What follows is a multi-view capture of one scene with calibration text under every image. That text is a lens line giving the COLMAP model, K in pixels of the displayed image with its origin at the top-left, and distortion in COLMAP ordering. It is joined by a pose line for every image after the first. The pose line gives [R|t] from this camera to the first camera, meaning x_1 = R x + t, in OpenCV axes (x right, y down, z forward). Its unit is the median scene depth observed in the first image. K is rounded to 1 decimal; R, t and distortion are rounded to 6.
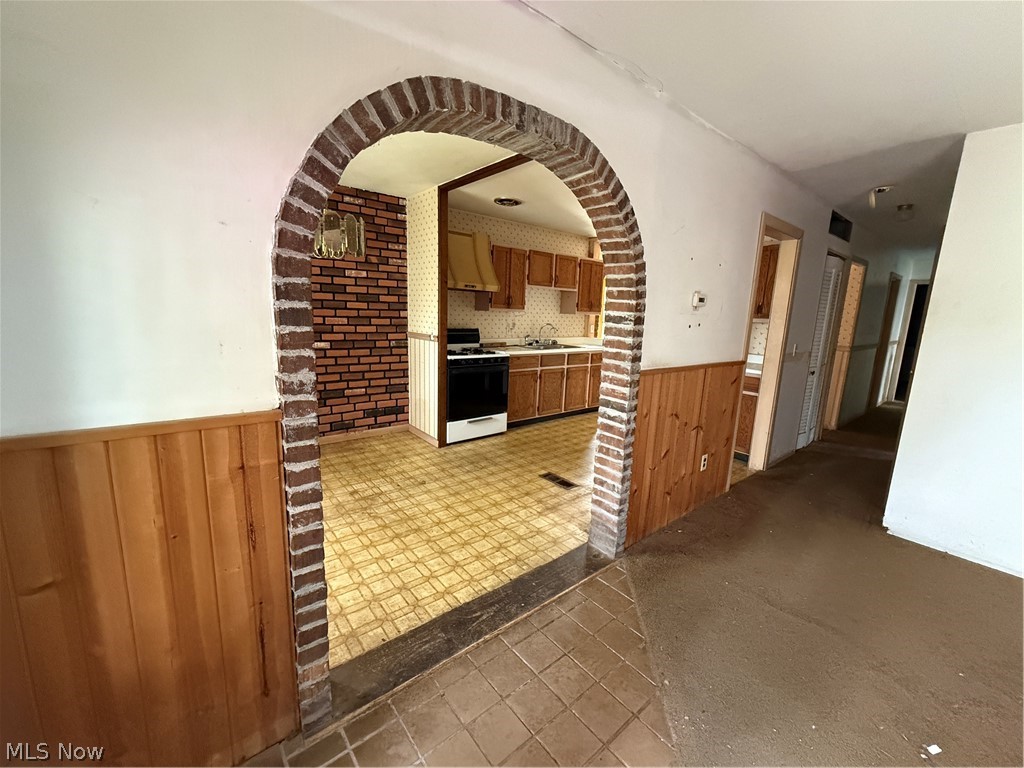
lens RADIAL K [[409.0, 0, 515.2], [0, 409.0, 383.2], [0, 0, 1]] dist [0.000398, 0.000642]
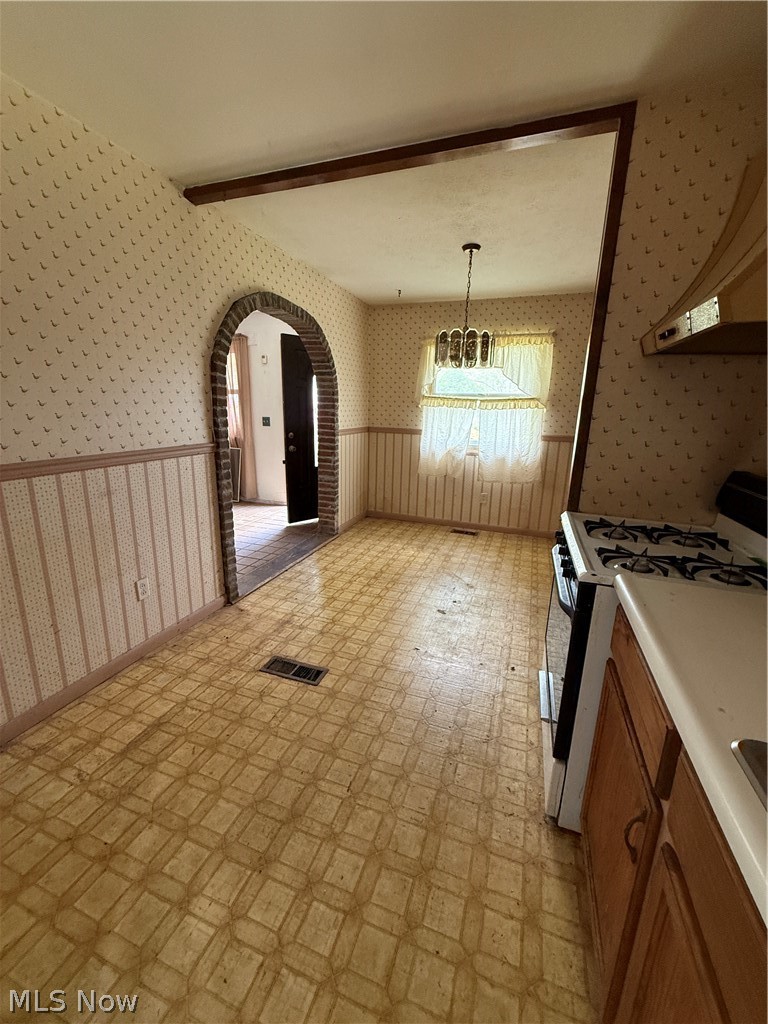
lens RADIAL K [[409.0, 0, 384.0], [0, 409.0, 512.0], [0, 0, 1]] dist [0.000398, 0.000642]
pose [[-0.856573, 0.068859, -0.511410, 0.243004], [-0.147452, 0.917073, 0.370452, -0.199761], [0.494510, 0.392728, -0.775387, 1.211799]]
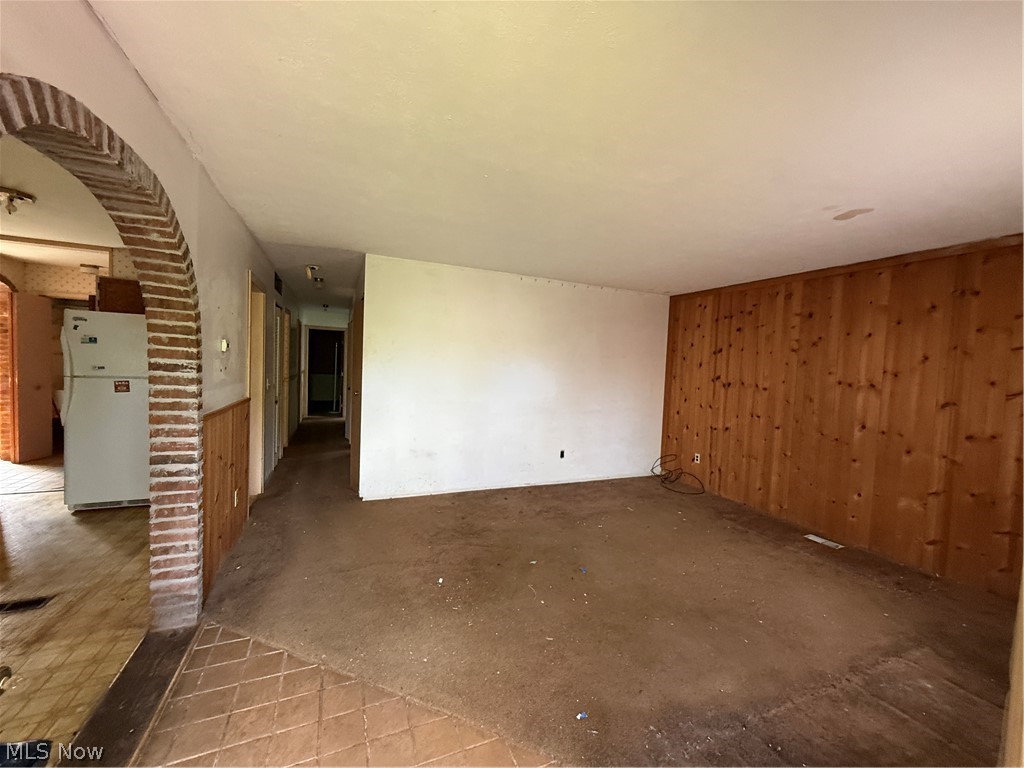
lens RADIAL K [[409.0, 0, 515.2], [0, 409.0, 383.2], [0, 0, 1]] dist [0.000398, 0.000642]
pose [[0.273185, -0.070100, 0.959404, -0.230068], [0.139030, 0.989747, 0.032729, -0.021502], [-0.951862, 0.124445, 0.280130, -0.005538]]
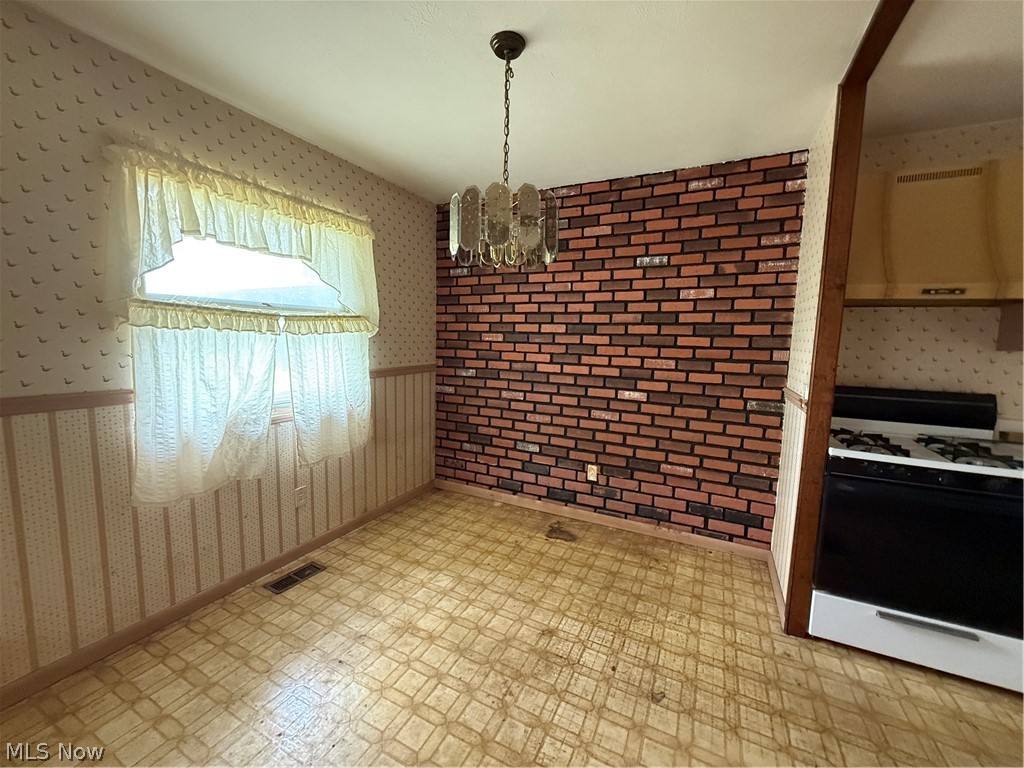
lens RADIAL K [[409.0, 0, 515.2], [0, 409.0, 383.2], [0, 0, 1]] dist [0.000398, 0.000642]
pose [[0.415240, 0.074286, -0.906674, 0.093545], [-0.168021, 0.985776, 0.003816, -0.077408], [0.894061, 0.150756, 0.421815, 0.467903]]
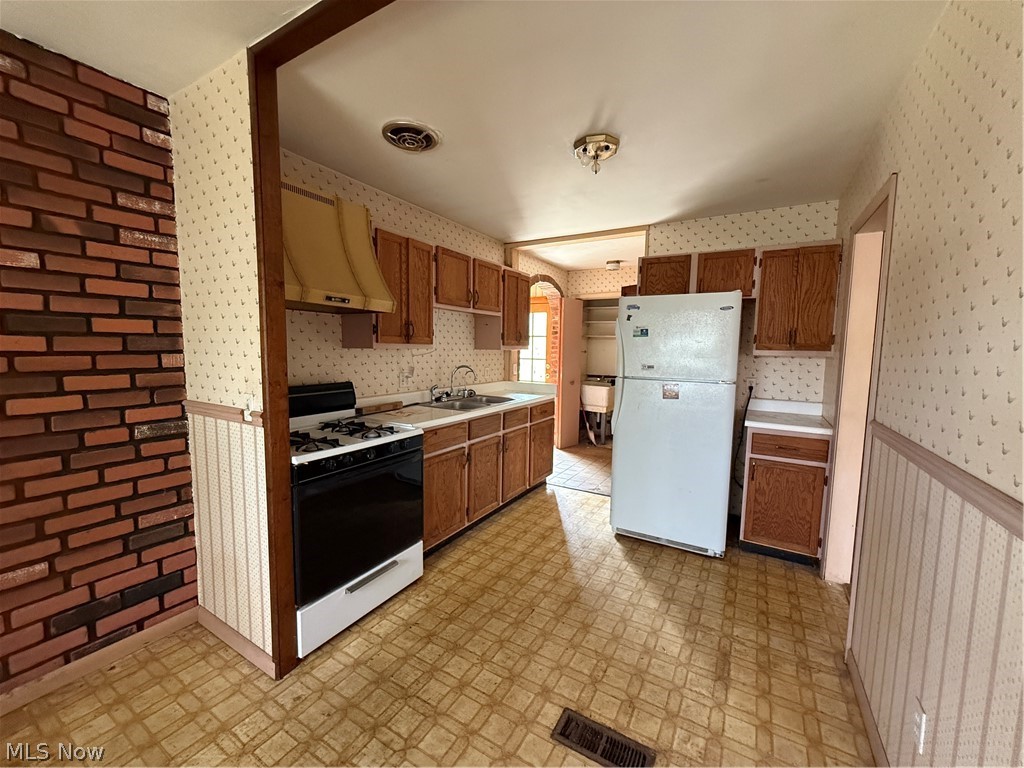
lens RADIAL K [[409.0, 0, 515.2], [0, 409.0, 383.2], [0, 0, 1]] dist [0.000398, 0.000642]
pose [[0.938065, -0.053289, 0.342337, -0.085759], [0.079994, 0.994715, -0.064359, -0.093566], [-0.337098, 0.087758, 0.937370, 0.498865]]
